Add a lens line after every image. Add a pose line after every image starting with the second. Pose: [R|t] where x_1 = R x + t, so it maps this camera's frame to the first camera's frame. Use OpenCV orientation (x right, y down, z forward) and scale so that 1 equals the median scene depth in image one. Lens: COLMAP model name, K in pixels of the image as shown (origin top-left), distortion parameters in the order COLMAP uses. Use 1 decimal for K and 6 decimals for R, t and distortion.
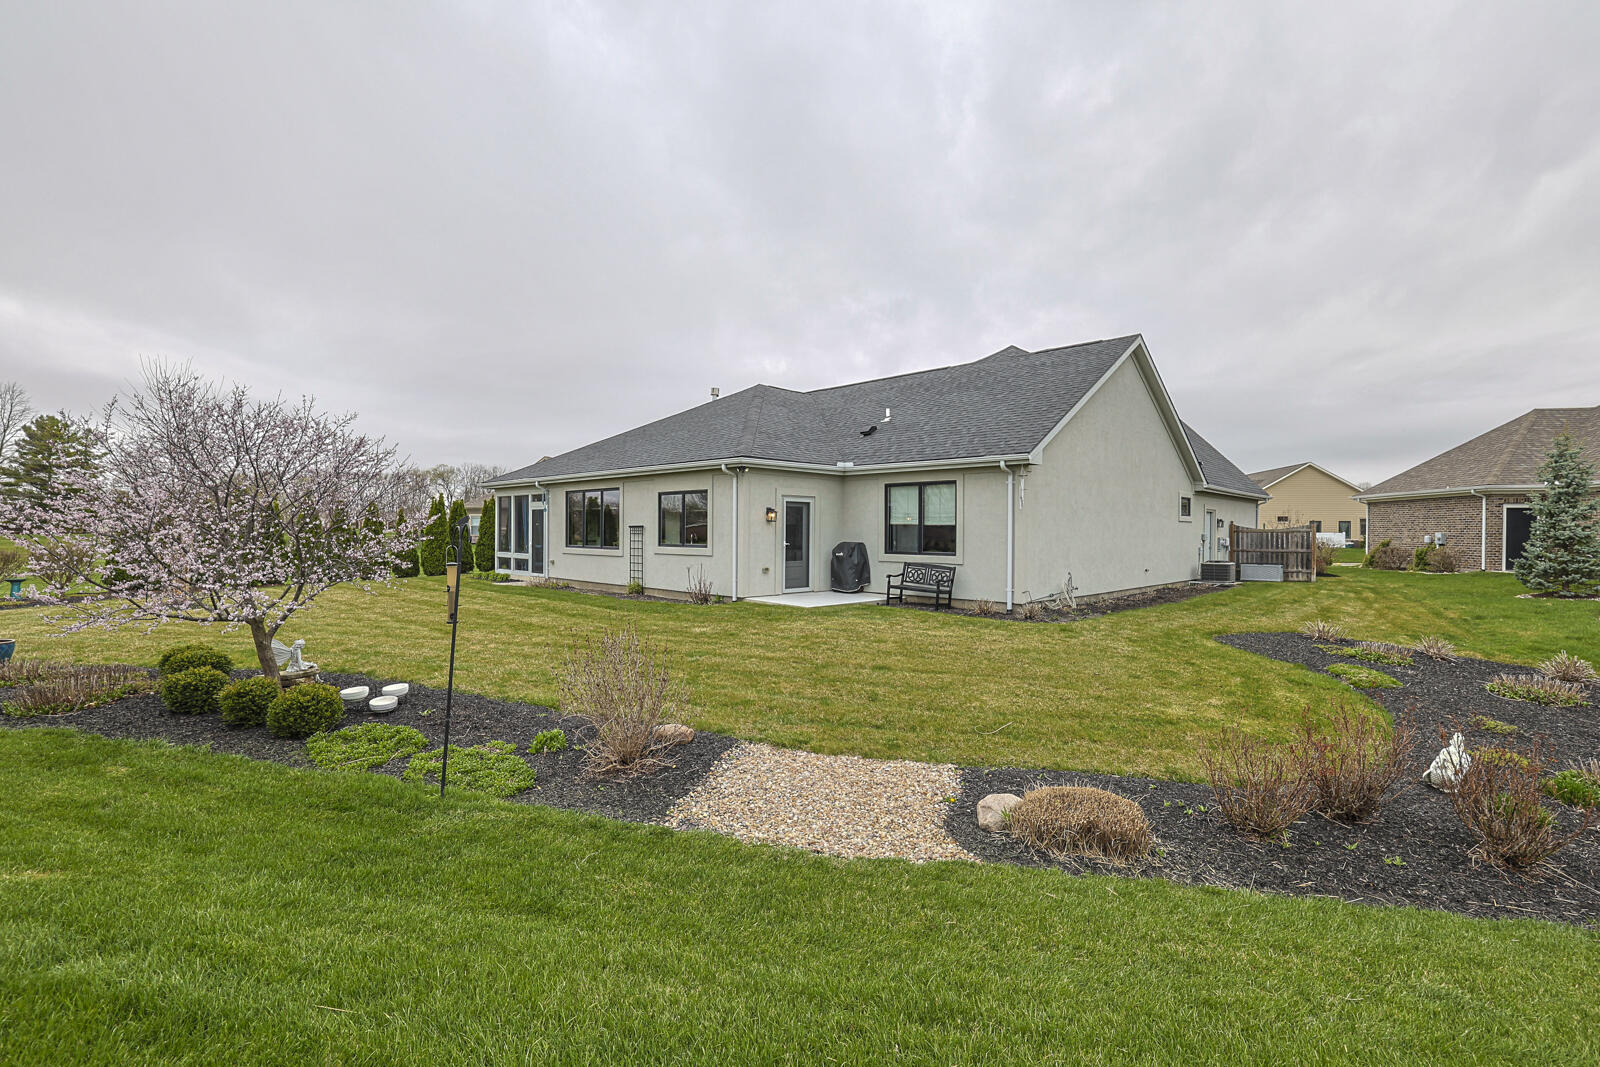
lens RADIAL K [[718.6, 0, 800.3], [0, 718.6, 533.0], [0, 0, 1]] dist [-0.005598, -0.000208]
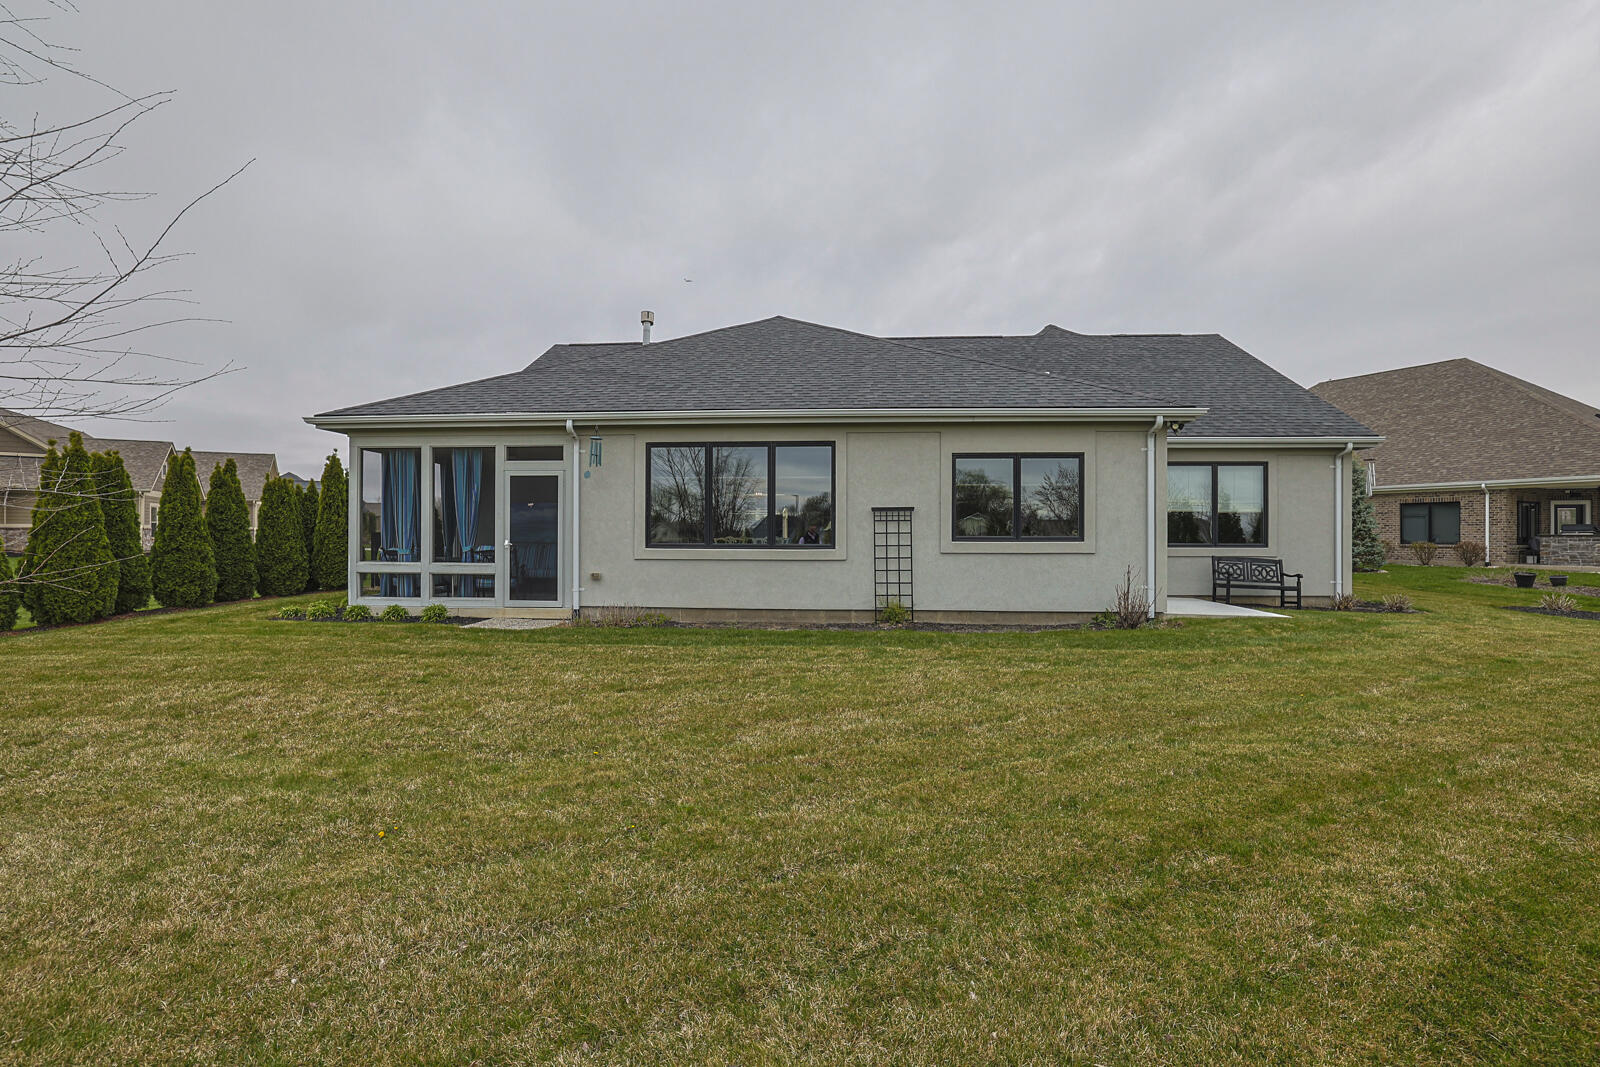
lens RADIAL K [[718.6, 0, 798.0], [0, 718.6, 533.3], [0, 0, 1]] dist [-0.005598, -0.000208]
pose [[0.773904, -0.005831, 0.633277, -0.664999], [0.003532, 0.999982, 0.004891, 0.007828], [-0.633294, -0.001549, 0.773910, 0.589793]]
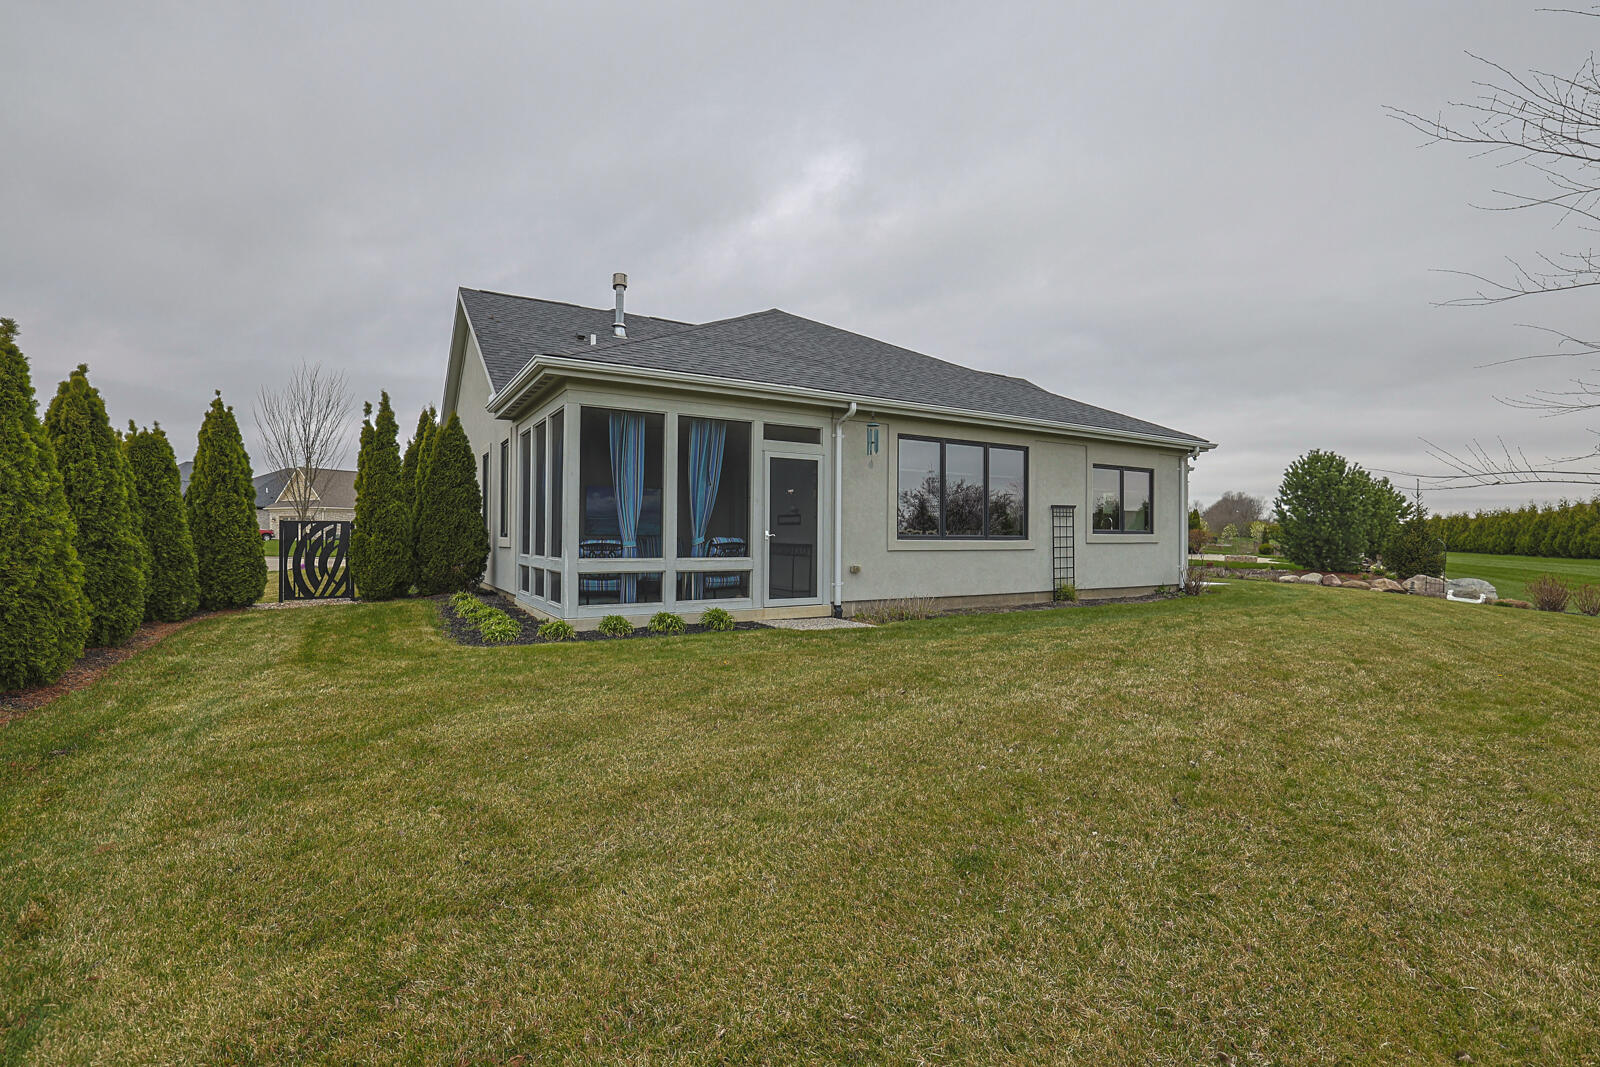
lens RADIAL K [[718.6, 0, 798.5], [0, 718.6, 533.3], [0, 0, 1]] dist [-0.005598, -0.000208]
pose [[0.251955, 0.001488, 0.967738, -0.988383], [-0.001538, 0.999998, -0.001137, 0.018682], [-0.967738, -0.001202, 0.251957, 1.074938]]
